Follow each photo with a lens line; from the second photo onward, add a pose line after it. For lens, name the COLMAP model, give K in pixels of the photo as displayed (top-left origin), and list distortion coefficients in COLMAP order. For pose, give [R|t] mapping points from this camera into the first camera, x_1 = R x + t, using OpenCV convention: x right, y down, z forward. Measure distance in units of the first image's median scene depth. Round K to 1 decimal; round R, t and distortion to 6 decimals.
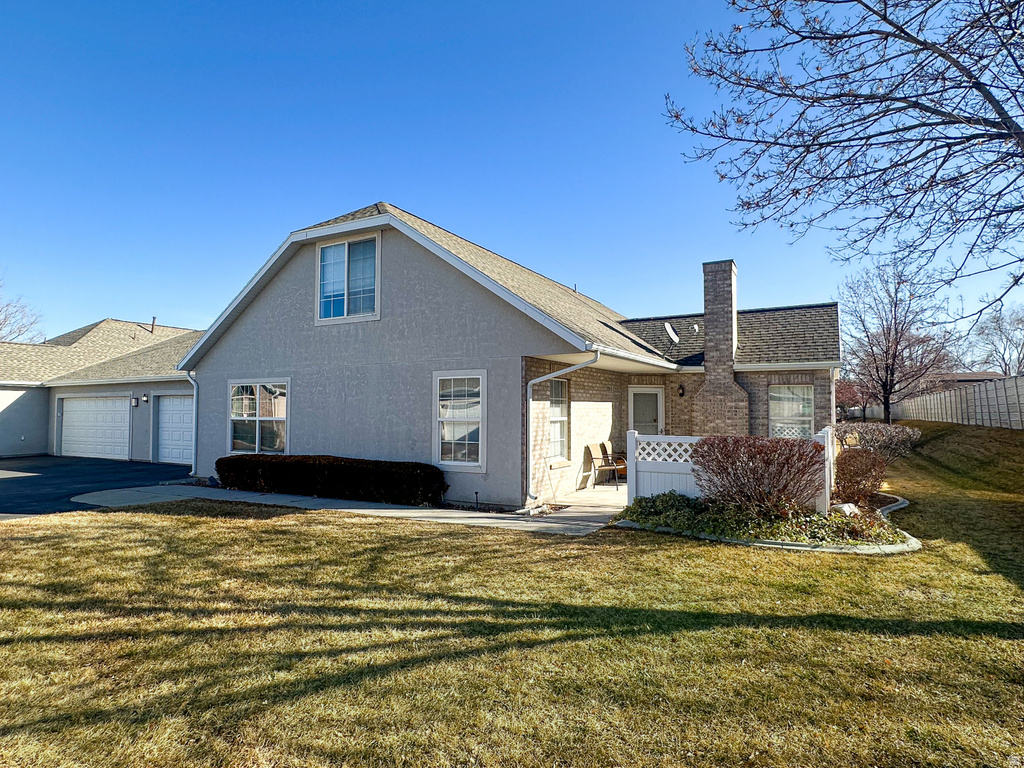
lens RADIAL K [[582.1, 0, 512.0], [0, 582.1, 384.0], [0, 0, 1]] dist [-0.002694, 0.000476]
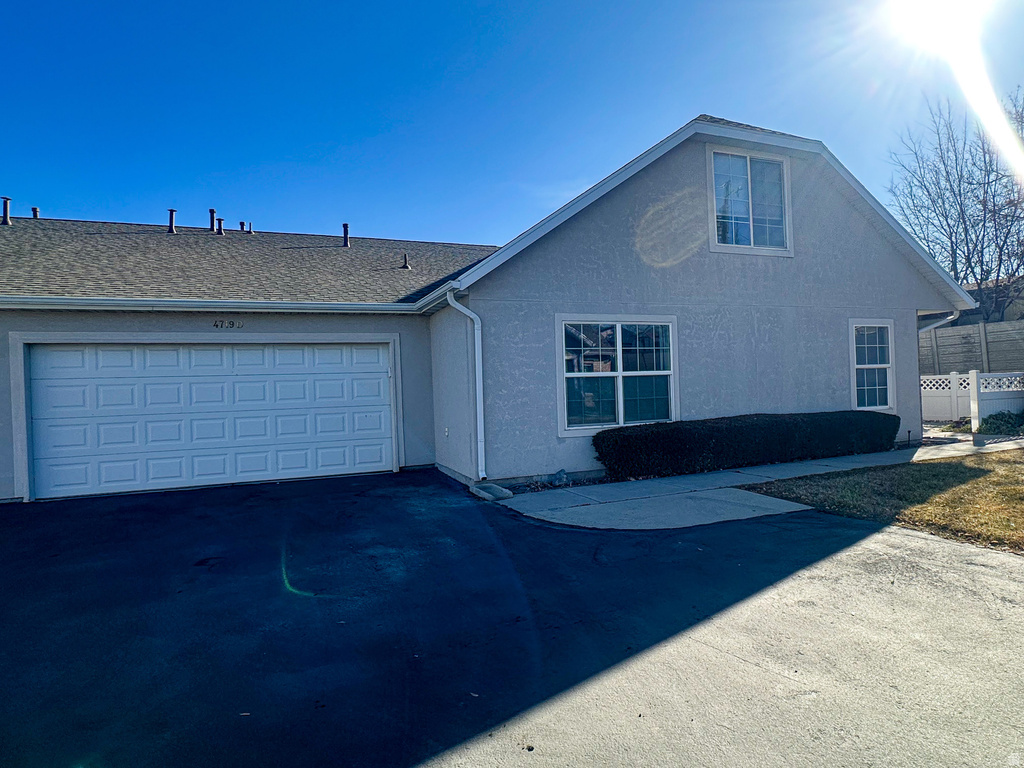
lens RADIAL K [[582.1, 0, 512.0], [0, 582.1, 384.0], [0, 0, 1]] dist [-0.002694, 0.000476]
pose [[0.636361, -0.017676, 0.771188, -1.140410], [-0.002653, 0.999681, 0.025103, 0.059604], [-0.771386, -0.018020, 0.636112, 0.730046]]
